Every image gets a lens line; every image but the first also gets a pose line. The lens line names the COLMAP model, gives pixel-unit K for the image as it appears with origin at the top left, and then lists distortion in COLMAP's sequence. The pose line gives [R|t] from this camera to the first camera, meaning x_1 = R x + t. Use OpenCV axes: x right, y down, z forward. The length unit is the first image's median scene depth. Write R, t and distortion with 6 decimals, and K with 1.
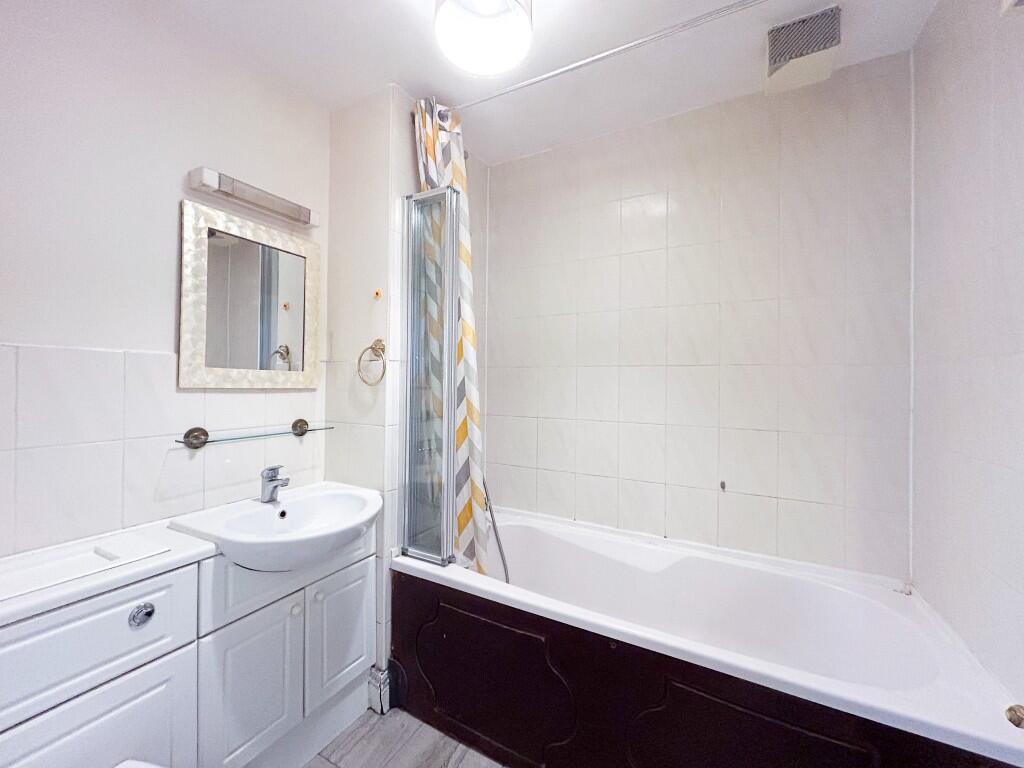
lens RADIAL K [[423.4, 0, 507.6], [0, 423.4, 380.9], [0, 0, 1]] dist [-0.000769, 0.001019]
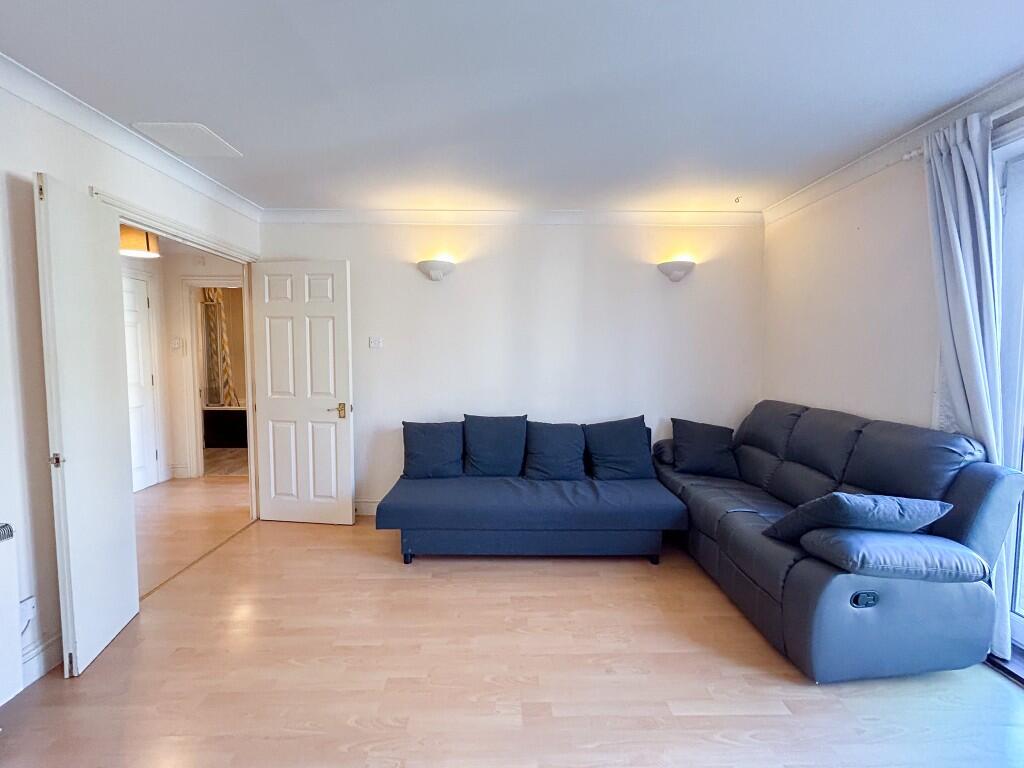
lens RADIAL K [[423.4, 0, 504.3], [0, 423.4, 382.5], [0, 0, 1]] dist [-0.000769, 0.001019]
pose [[0.886080, -0.039595, 0.461839, 0.337584], [0.007938, 0.997495, 0.070289, -0.013262], [-0.463465, -0.058616, 0.884174, -3.367766]]
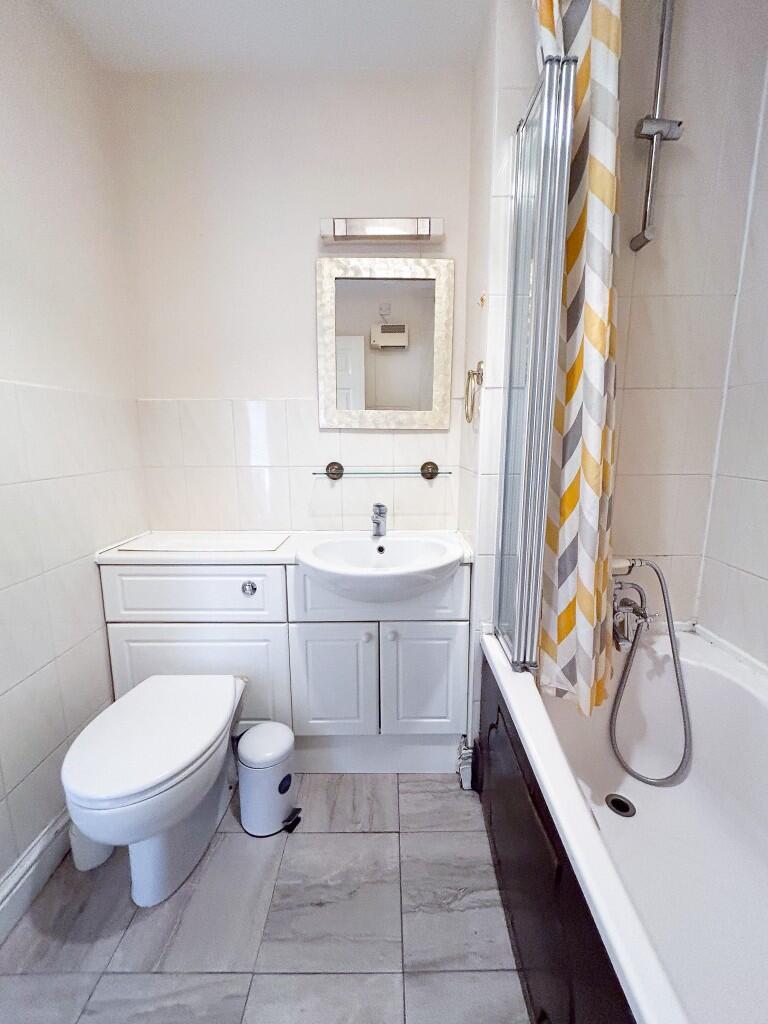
lens RADIAL K [[423.4, 0, 386.9], [0, 423.4, 510.4], [0, 0, 1]] dist [-0.000769, 0.001019]
pose [[0.471083, 0.143832, -0.870283, 0.333585], [0.008474, 0.985833, 0.167516, 0.039507], [0.882048, -0.086289, 0.463190, 0.476305]]
